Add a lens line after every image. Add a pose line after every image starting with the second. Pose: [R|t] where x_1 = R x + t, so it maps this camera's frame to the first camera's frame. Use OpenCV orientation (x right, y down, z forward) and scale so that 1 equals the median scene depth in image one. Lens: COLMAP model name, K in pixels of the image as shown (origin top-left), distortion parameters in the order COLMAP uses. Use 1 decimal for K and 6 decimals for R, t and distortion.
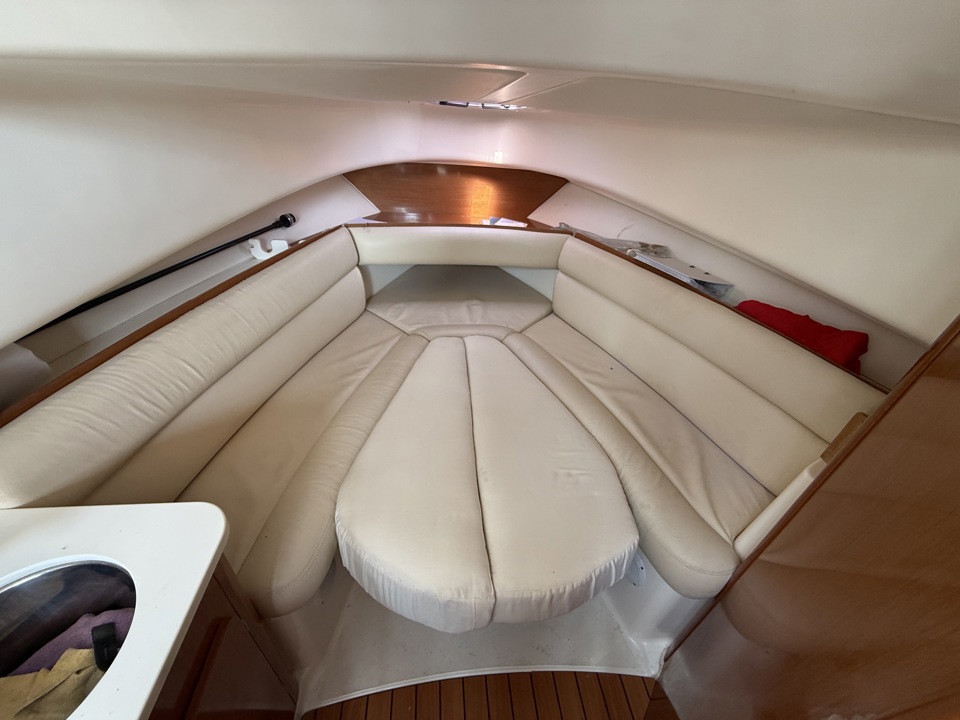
lens RADIAL K [[381.4, 0, 478.3], [0, 381.4, 359.5], [0, 0, 1]] dist [-0.003655, -0.000303]
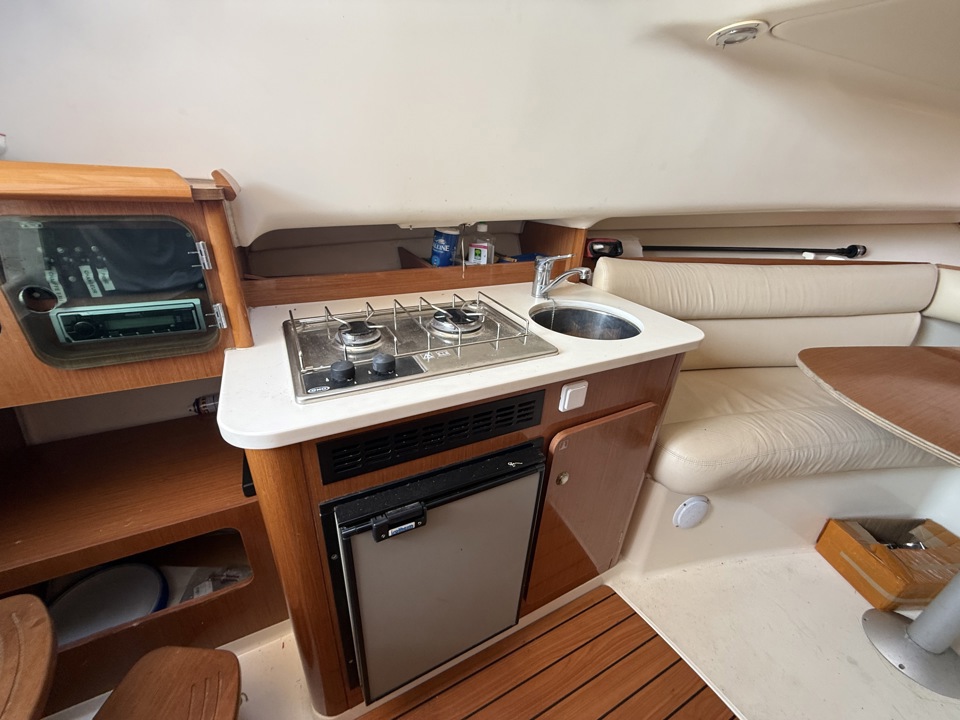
lens RADIAL K [[381.4, 0, 477.6], [0, 381.4, 356.4], [0, 0, 1]] dist [-0.003655, -0.000303]
pose [[0.363435, 0.358749, -0.859776, 0.084147], [-0.551497, 0.826650, 0.111804, 0.319285], [0.750843, 0.433531, 0.498283, -0.086811]]
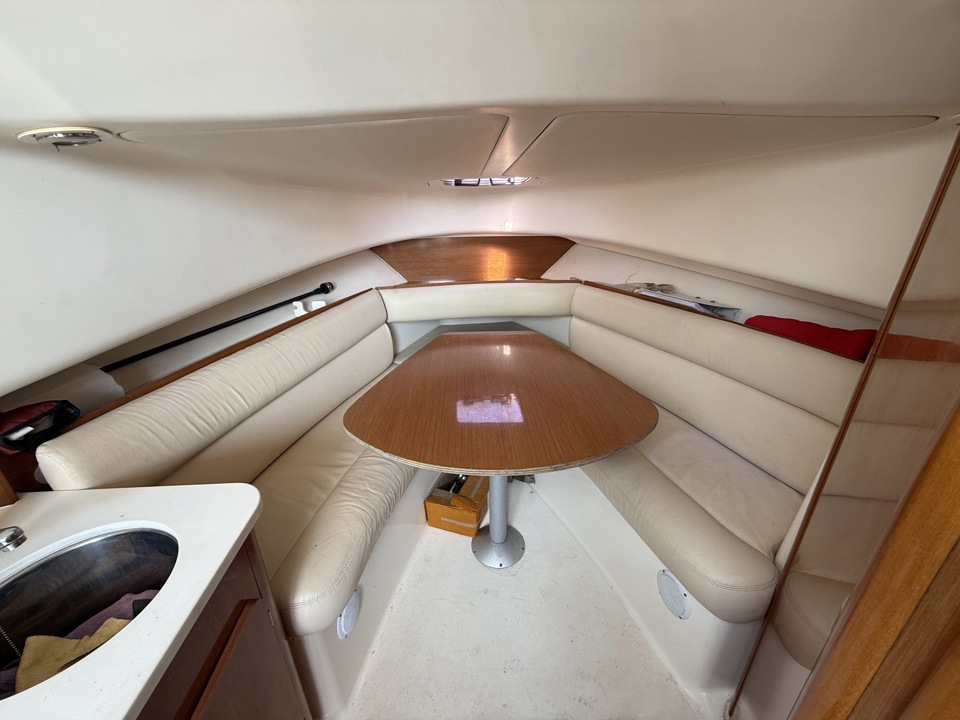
lens RADIAL K [[381.4, 0, 478.5], [0, 381.4, 361.3], [0, 0, 1]] dist [-0.003655, -0.000303]
pose [[0.995469, -0.061366, -0.072635, 0.027634], [0.045092, 0.977177, -0.207584, 0.127212], [0.083715, 0.203368, 0.975517, -0.039929]]
